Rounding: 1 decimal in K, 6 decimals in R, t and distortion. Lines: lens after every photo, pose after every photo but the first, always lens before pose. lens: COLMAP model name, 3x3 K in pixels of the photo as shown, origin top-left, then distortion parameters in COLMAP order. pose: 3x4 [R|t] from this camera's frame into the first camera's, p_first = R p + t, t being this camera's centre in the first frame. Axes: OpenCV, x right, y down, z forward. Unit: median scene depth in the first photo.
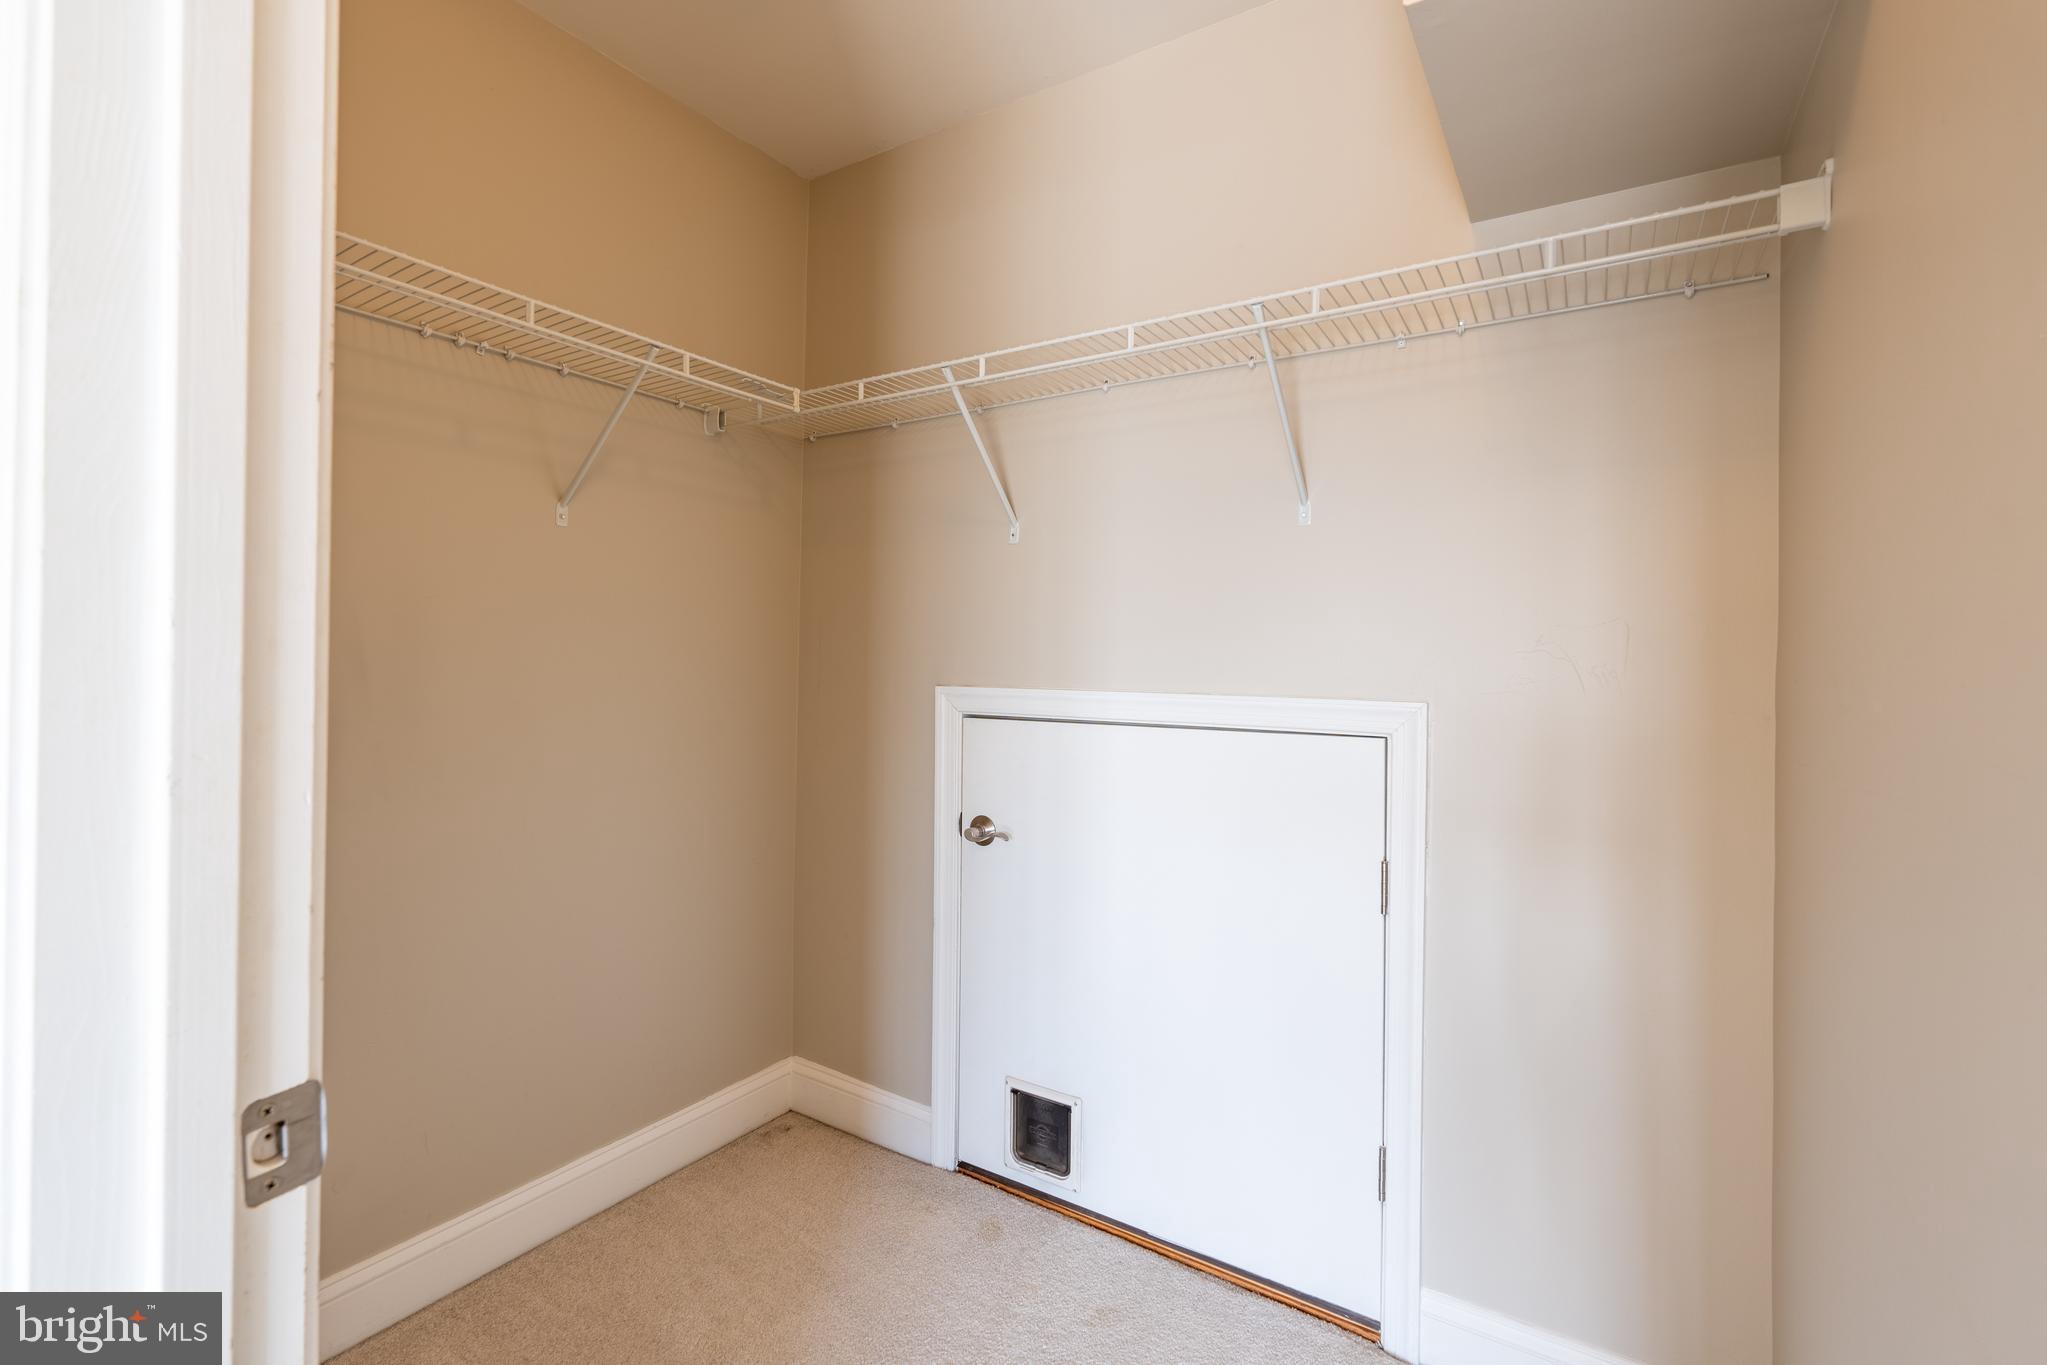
lens RADIAL K [[906.4, 0, 1019.4], [0, 906.4, 682.4], [0, 0, 1]] dist [0.003502, -0.001454]
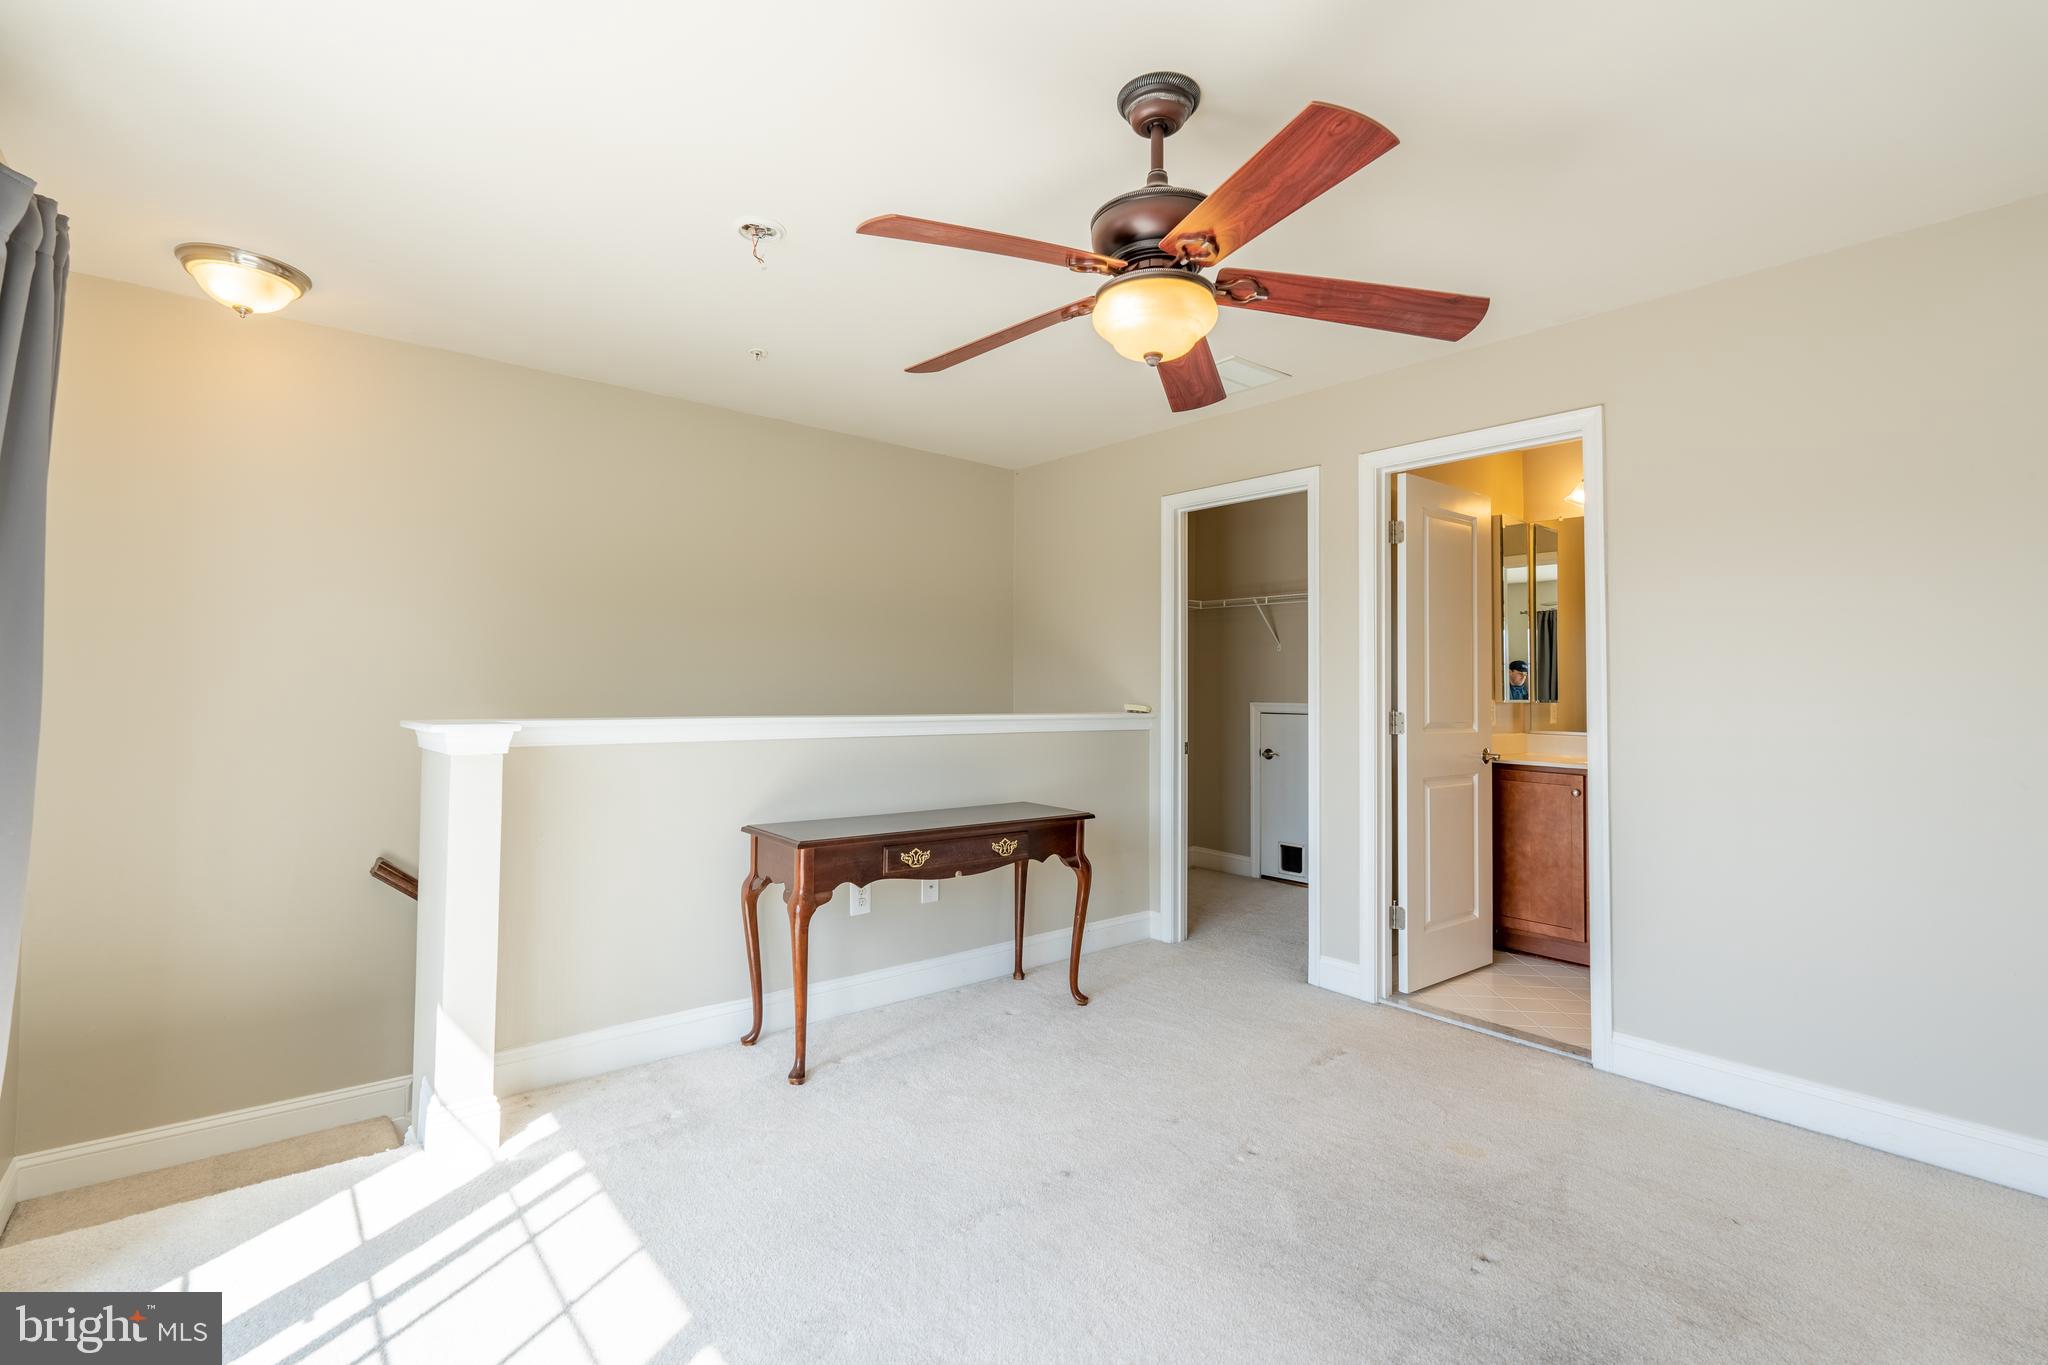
lens RADIAL K [[906.8, 0, 1021.2], [0, 906.8, 674.9], [0, 0, 1]] dist [0.003502, -0.001454]
pose [[0.951726, -0.012862, -0.306679, 0.092714], [0.004030, 0.999559, -0.029416, -0.000096], [0.306922, 0.026760, 0.951358, -1.880970]]
